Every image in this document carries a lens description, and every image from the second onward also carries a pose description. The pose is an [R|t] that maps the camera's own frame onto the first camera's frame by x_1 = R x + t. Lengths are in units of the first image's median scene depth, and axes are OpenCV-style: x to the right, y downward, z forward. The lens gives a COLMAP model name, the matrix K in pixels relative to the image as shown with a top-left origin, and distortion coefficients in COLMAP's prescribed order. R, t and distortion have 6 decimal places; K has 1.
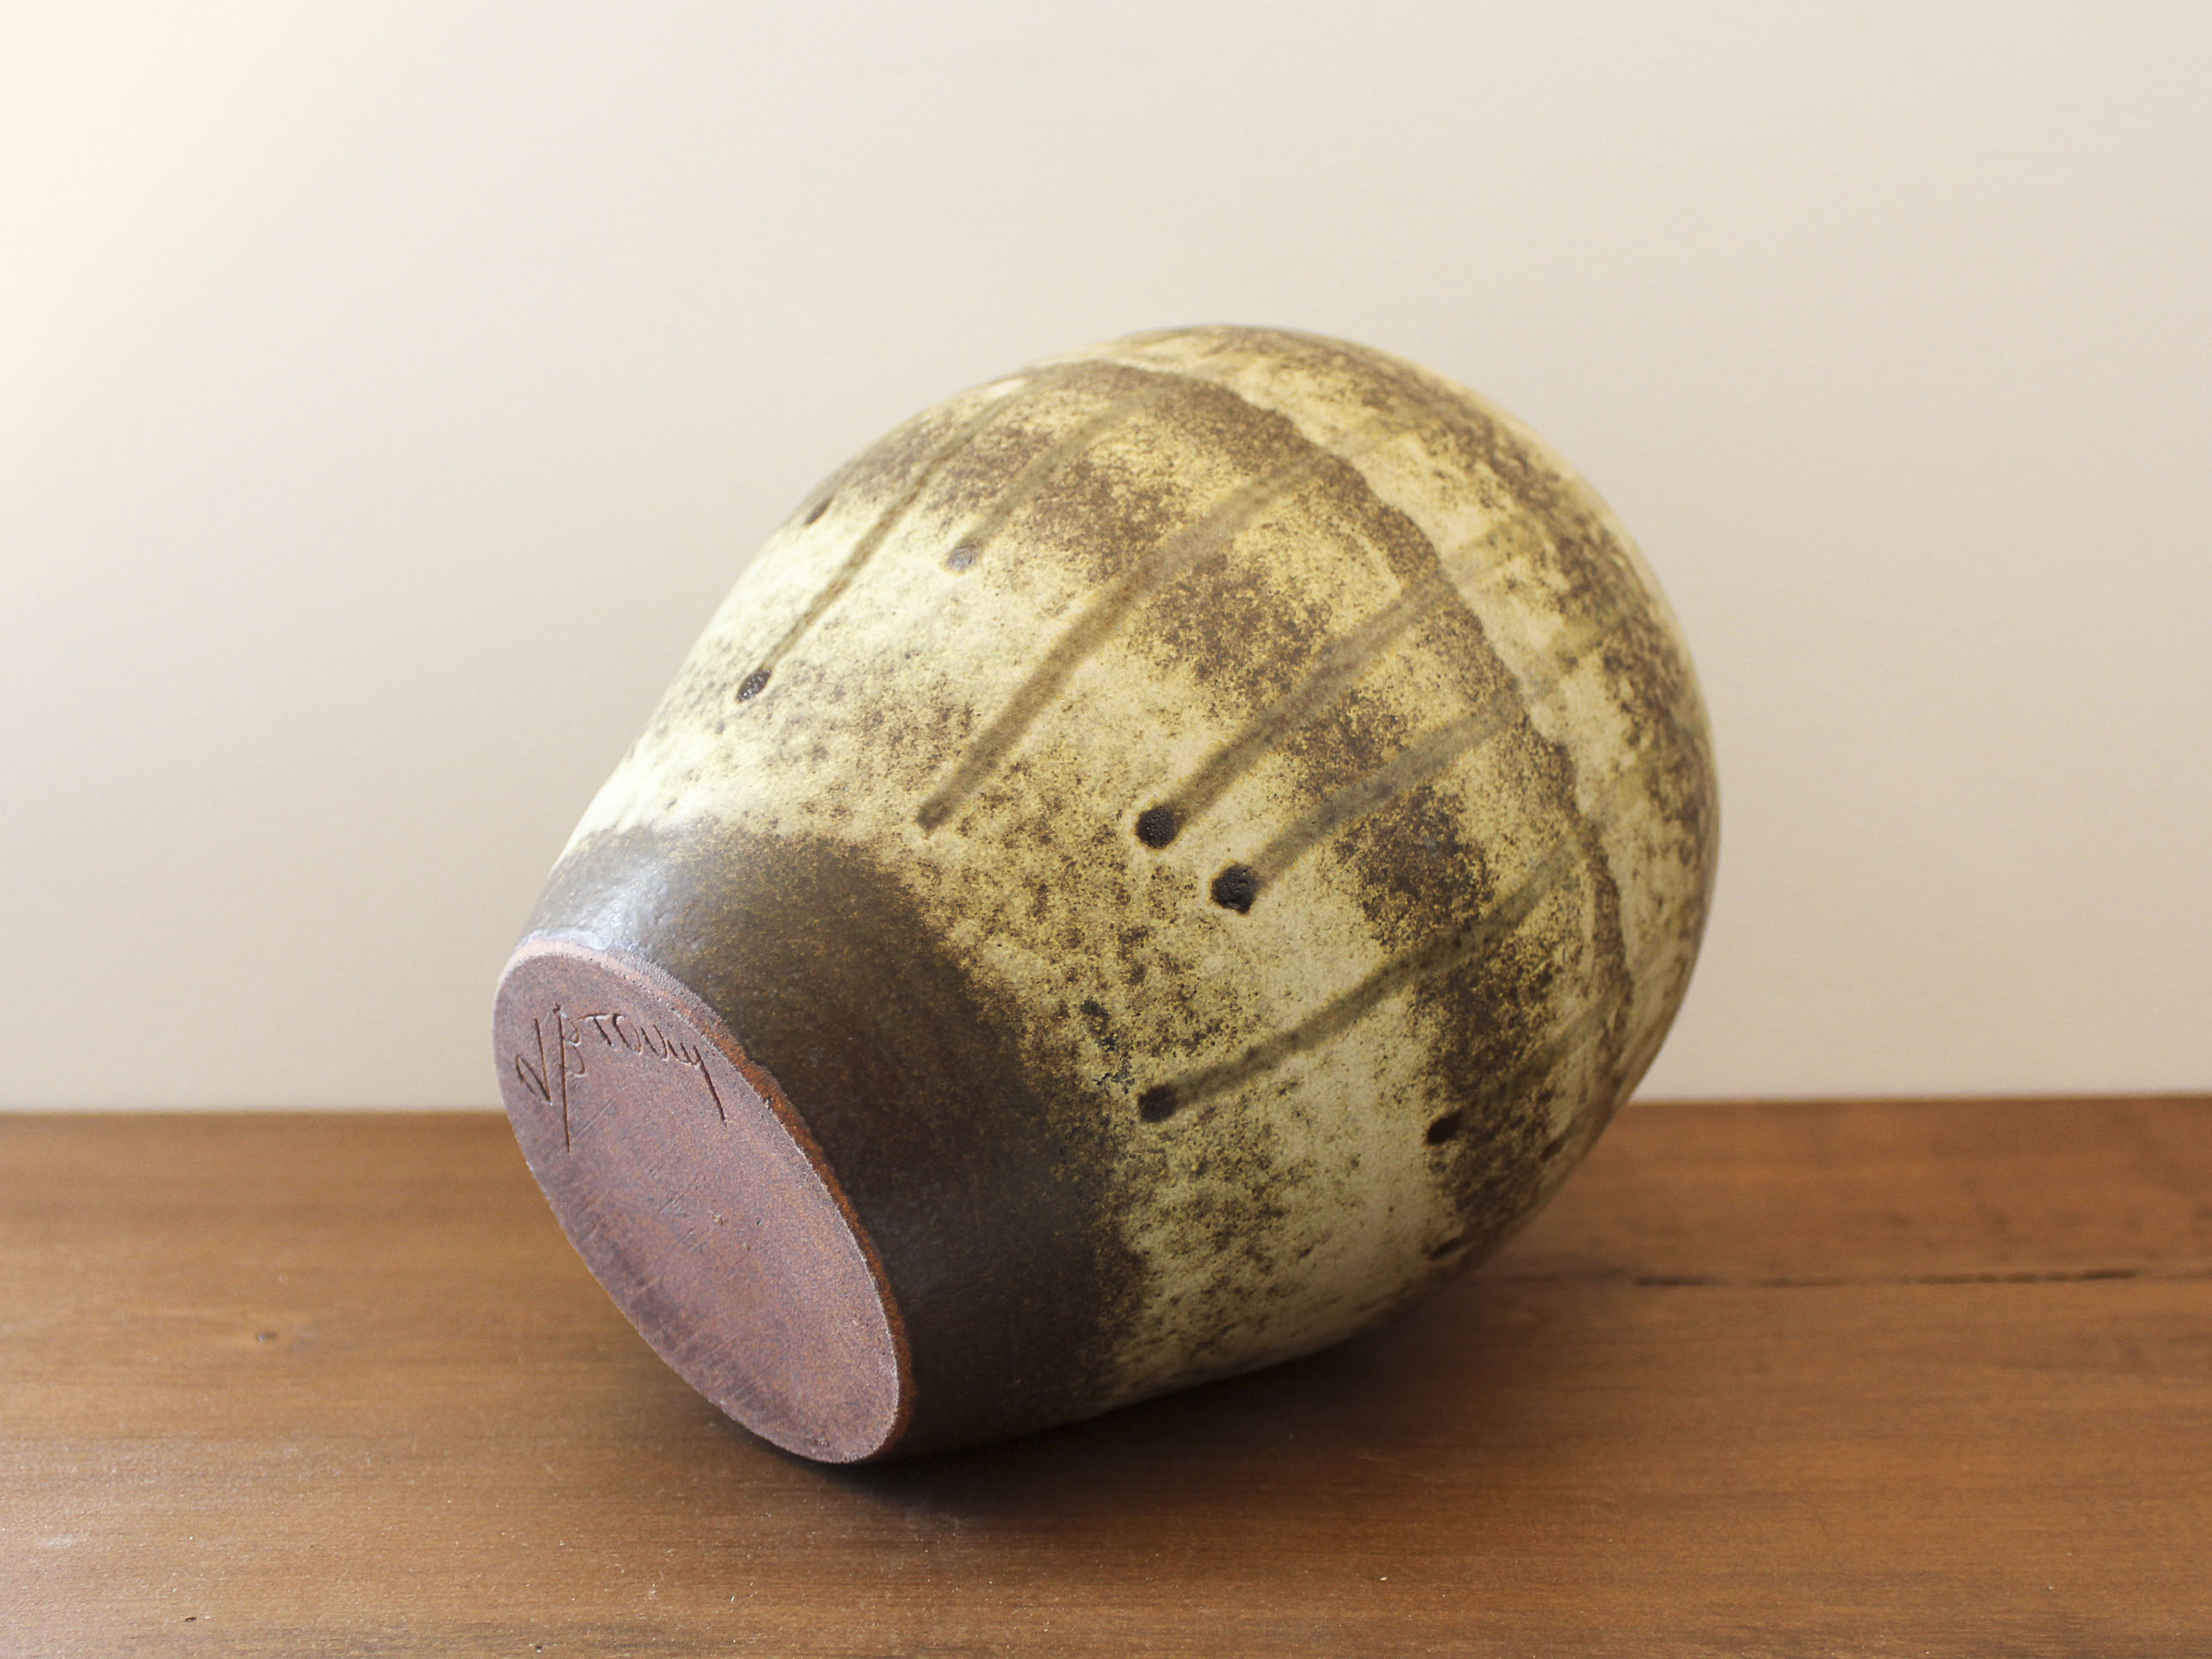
lens RADIAL K [[3943.4, 0, 1106.0], [0, 3943.4, 826.4], [0, 0, 1]] dist [-0.019339, 0.000000]
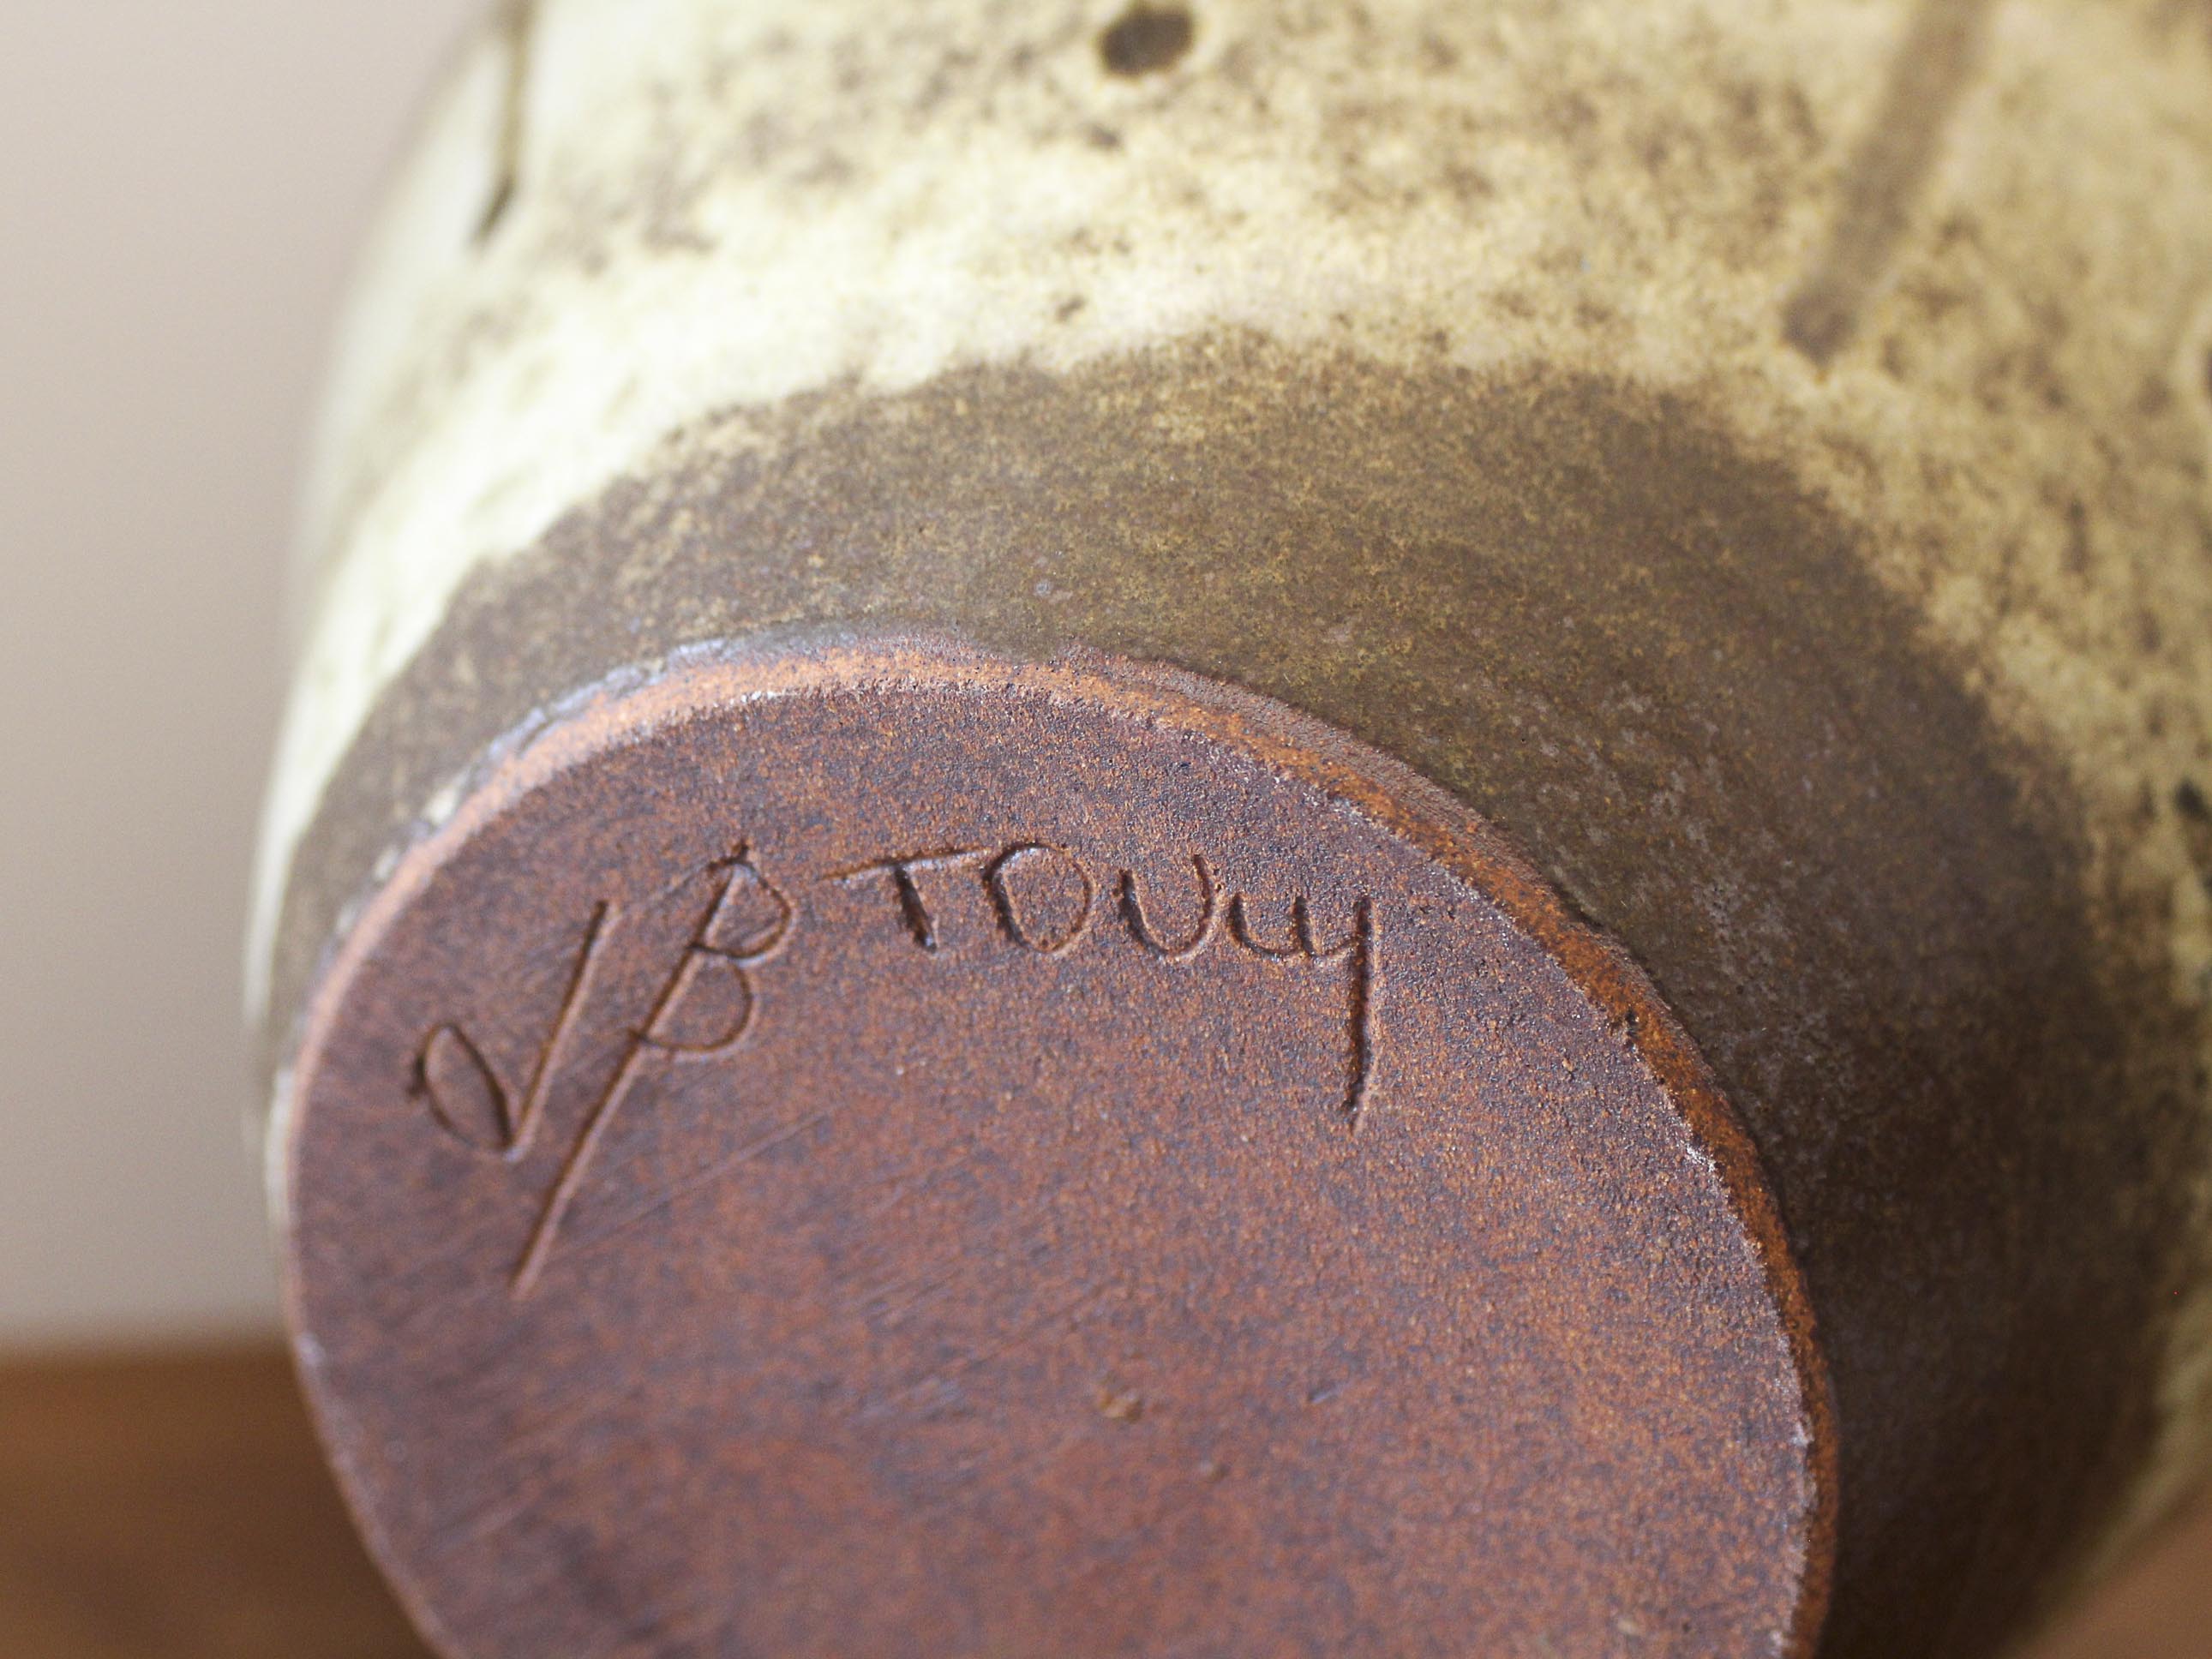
lens RADIAL K [[5201.1, 0, 1106.7], [0, 5201.1, 834.4], [0, 0, 1]] dist [0.132226, 0.000000]
pose [[0.832164, 0.009017, 0.554457, -0.400403], [0.037045, 0.996730, -0.071809, 0.084444], [-0.553291, 0.080297, 0.829109, 0.604435]]
